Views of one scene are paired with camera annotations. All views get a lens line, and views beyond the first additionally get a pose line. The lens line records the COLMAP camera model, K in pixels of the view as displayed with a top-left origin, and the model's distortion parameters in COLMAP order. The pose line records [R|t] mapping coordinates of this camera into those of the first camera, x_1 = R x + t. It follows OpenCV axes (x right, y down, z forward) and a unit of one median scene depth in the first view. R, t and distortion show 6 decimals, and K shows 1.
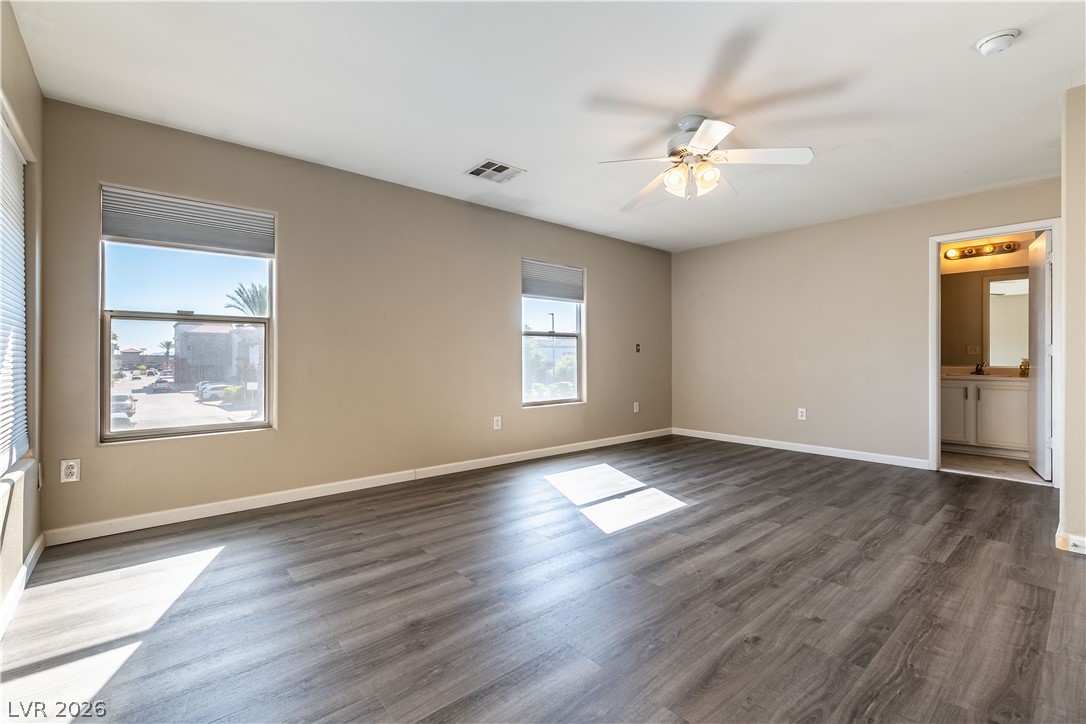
lens RADIAL K [[475.3, 0, 549.0], [0, 475.3, 364.7], [0, 0, 1]] dist [-0.000335, -0.002130]
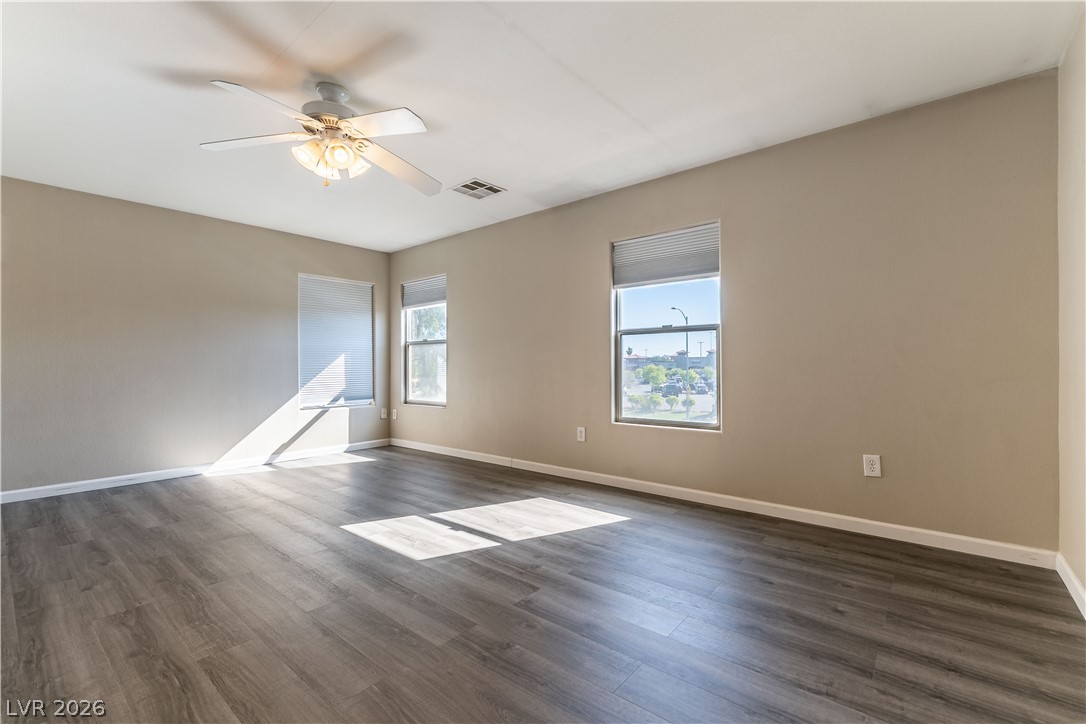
lens RADIAL K [[475.3, 0, 551.3], [0, 475.3, 364.9], [0, 0, 1]] dist [-0.000335, -0.002130]
pose [[0.162434, -0.003203, -0.986714, 1.163705], [-0.012688, 0.999905, -0.005334, -0.006888], [0.986638, 0.013386, 0.162378, 1.186620]]
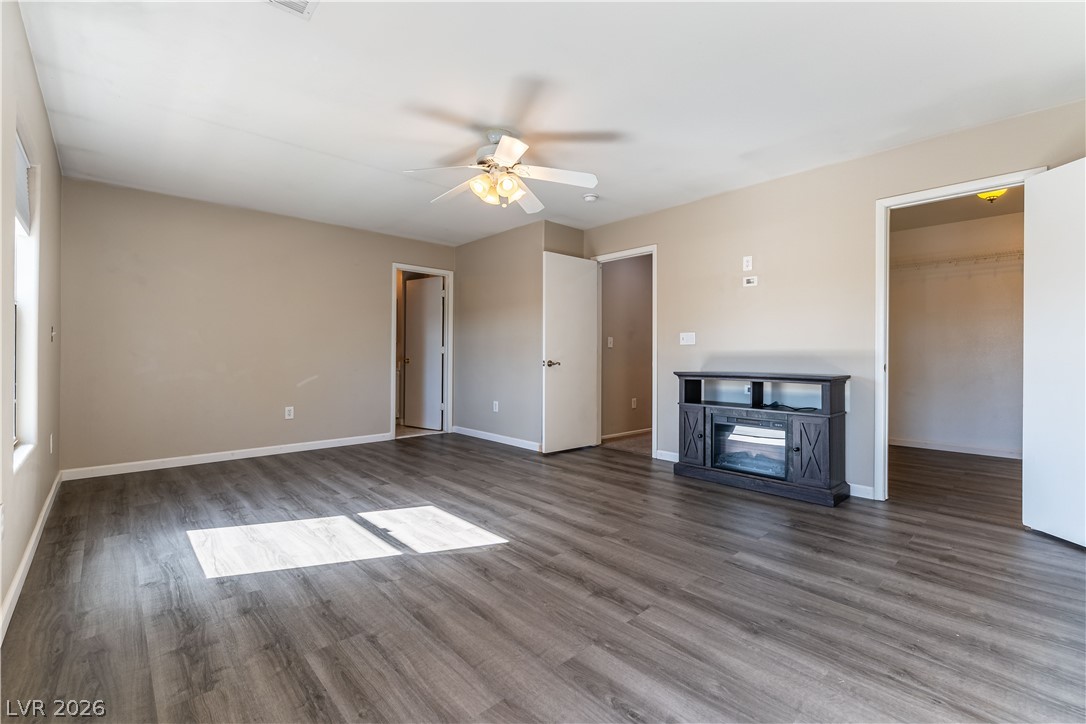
lens RADIAL K [[475.3, 0, 549.2], [0, 475.3, 354.2], [0, 0, 1]] dist [-0.000335, -0.002130]
pose [[-0.035640, 0.006377, 0.999344, -0.738406], [0.015386, 0.999865, -0.005832, -0.000326], [-0.999246, 0.015168, -0.035734, 0.873939]]
